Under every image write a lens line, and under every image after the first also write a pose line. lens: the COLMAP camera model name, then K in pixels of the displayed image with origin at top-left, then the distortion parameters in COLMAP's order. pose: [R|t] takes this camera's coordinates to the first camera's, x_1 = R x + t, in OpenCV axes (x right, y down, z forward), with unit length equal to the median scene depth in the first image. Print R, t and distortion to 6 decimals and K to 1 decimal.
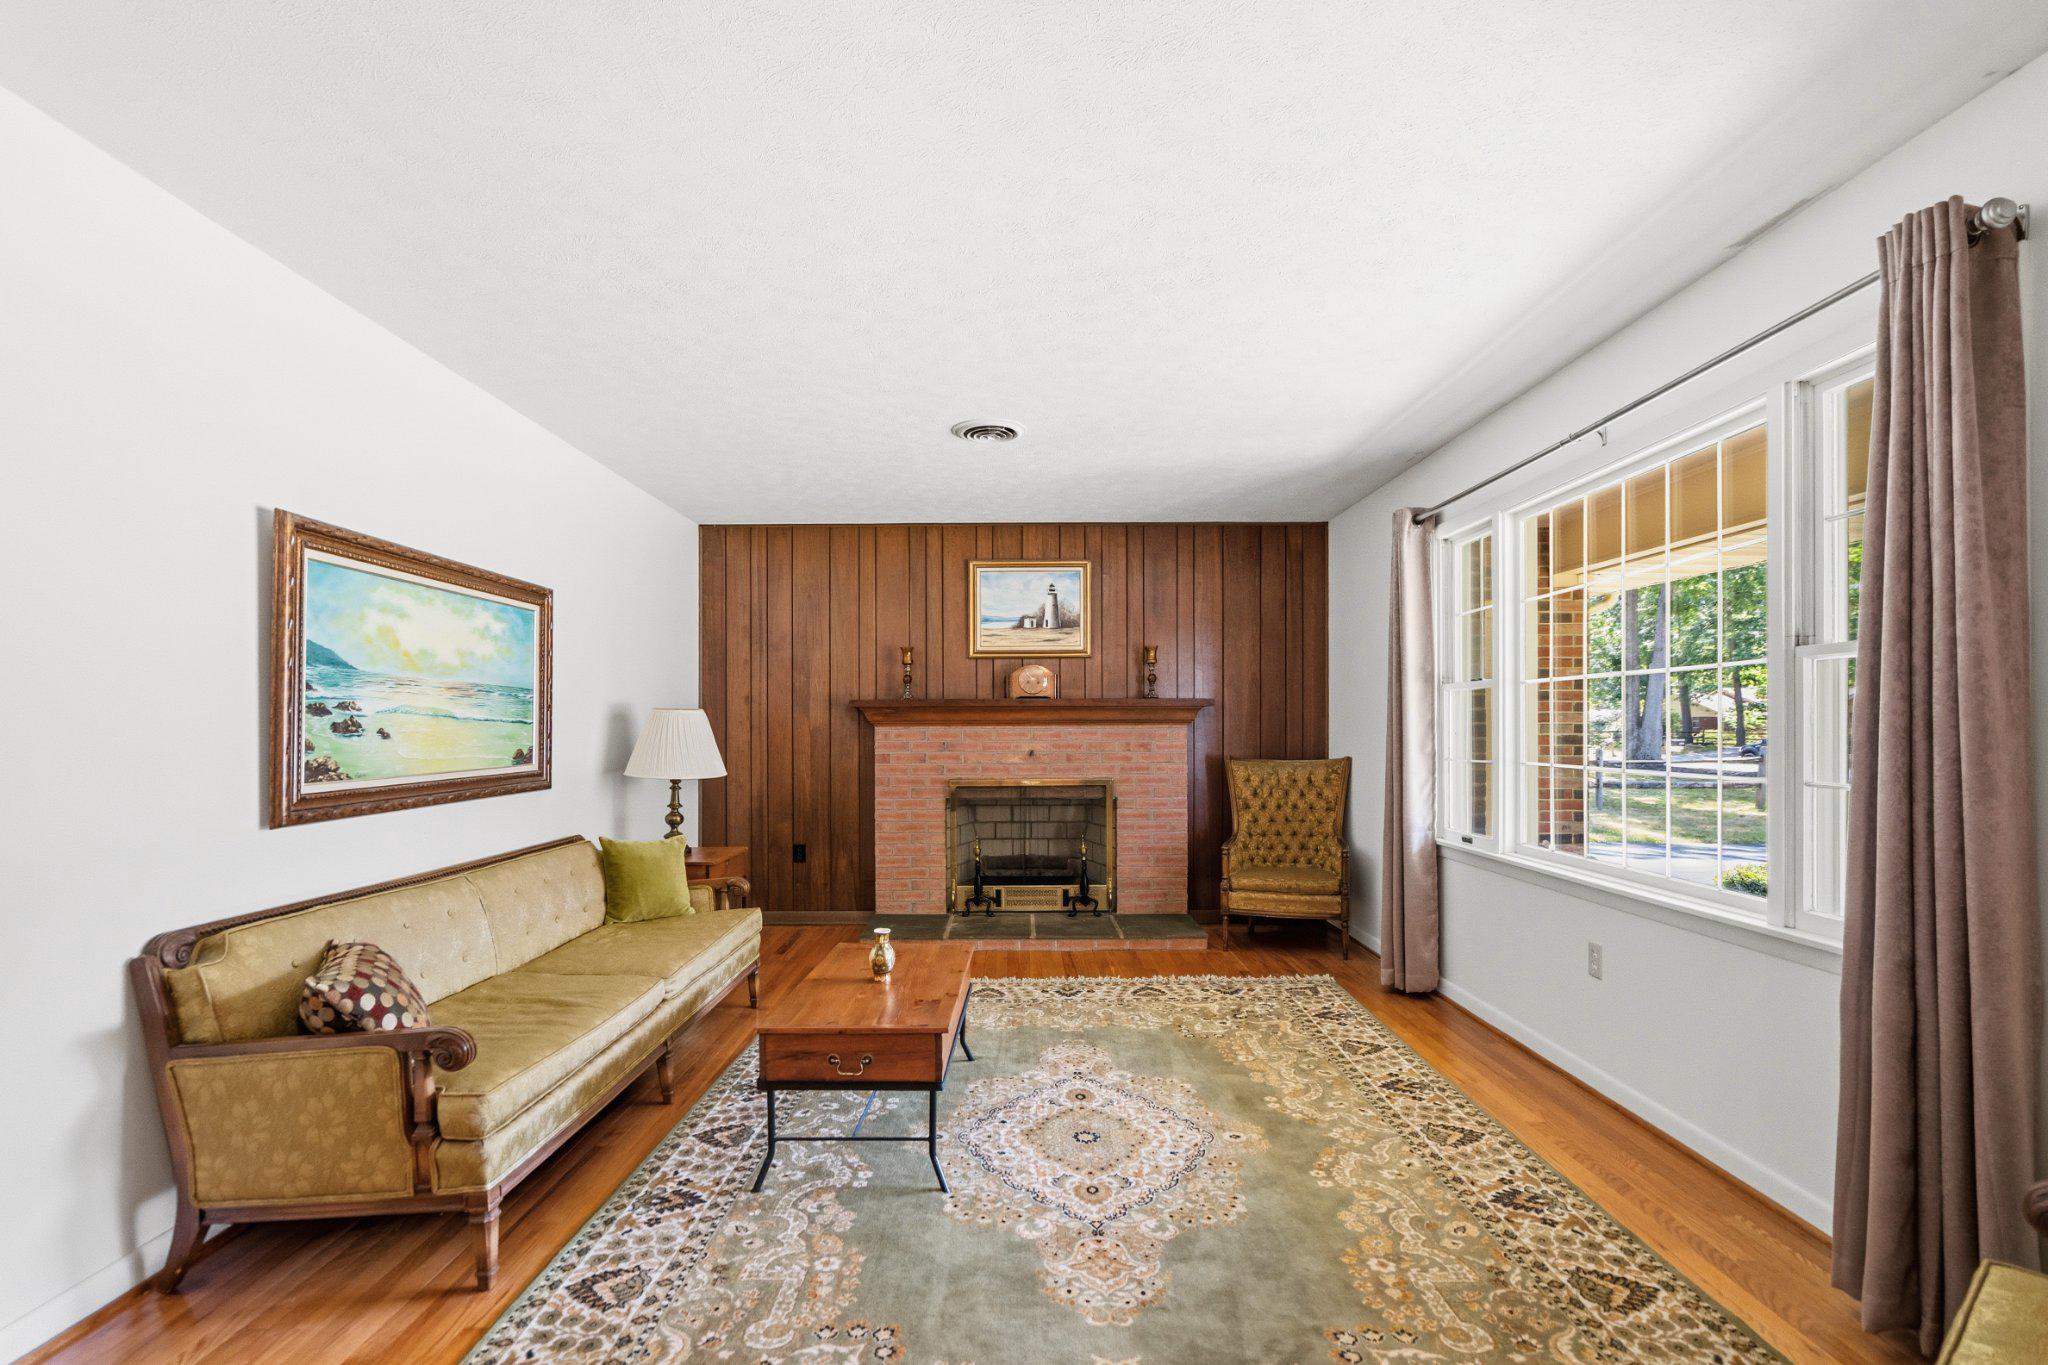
lens RADIAL K [[951.9, 0, 1020.4], [0, 951.9, 721.4], [0, 0, 1]] dist [-0.000759, -0.000002]
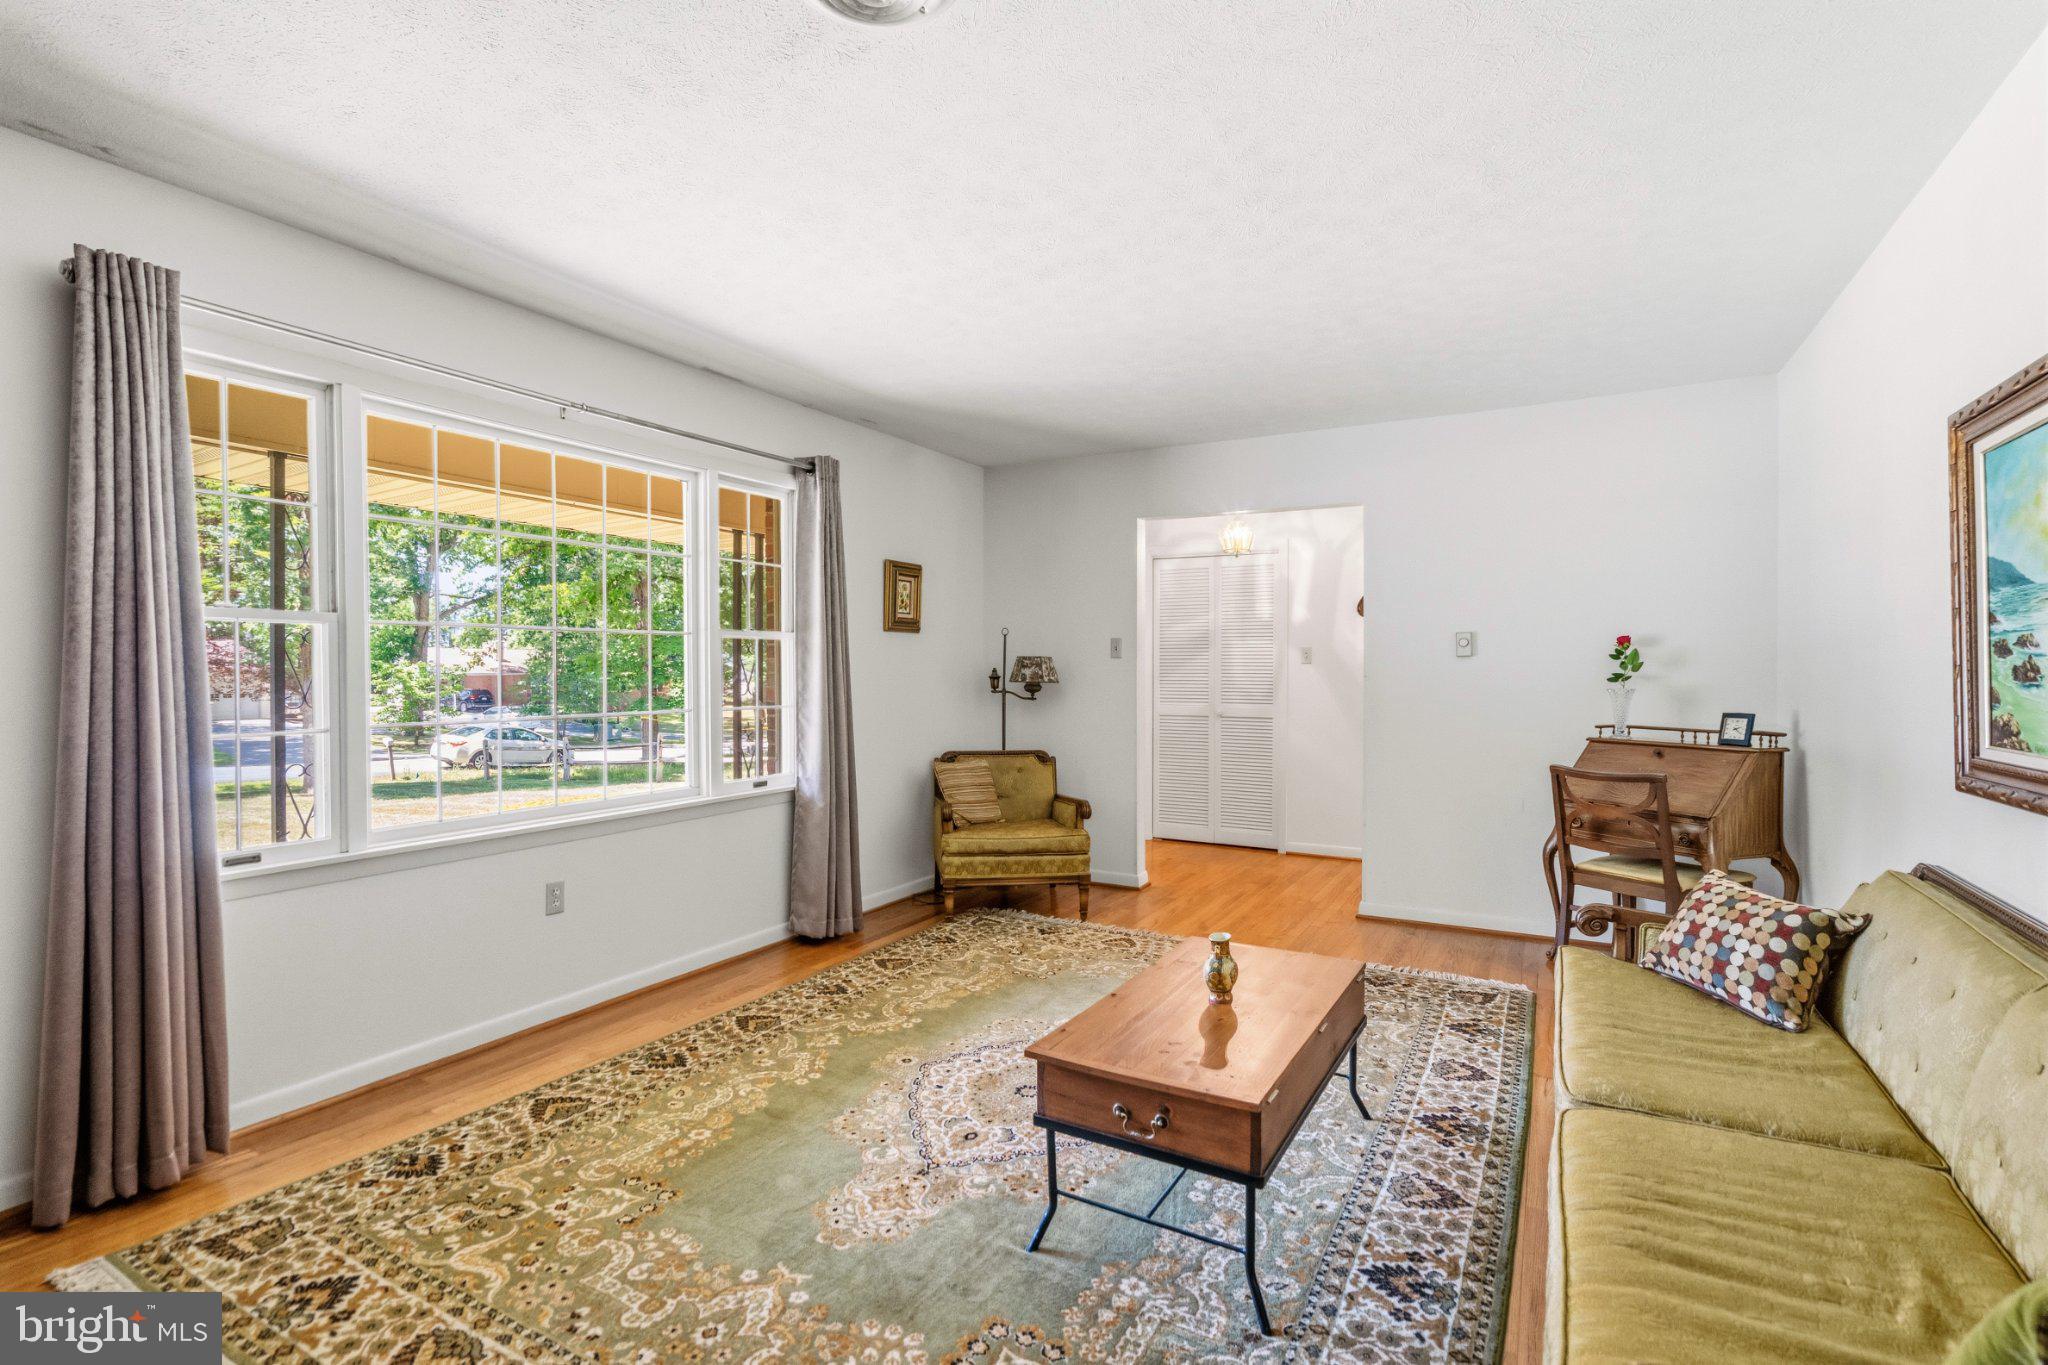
lens RADIAL K [[1006.9, 0, 1000.9], [0, 1006.9, 664.7], [0, 0, 1]] dist [0.000555, 0.000336]
pose [[-0.870769, 0.007676, 0.491632, -0.439712], [0.001355, 0.999912, -0.013211, 0.008997], [-0.491690, -0.010837, -0.870703, 2.005477]]
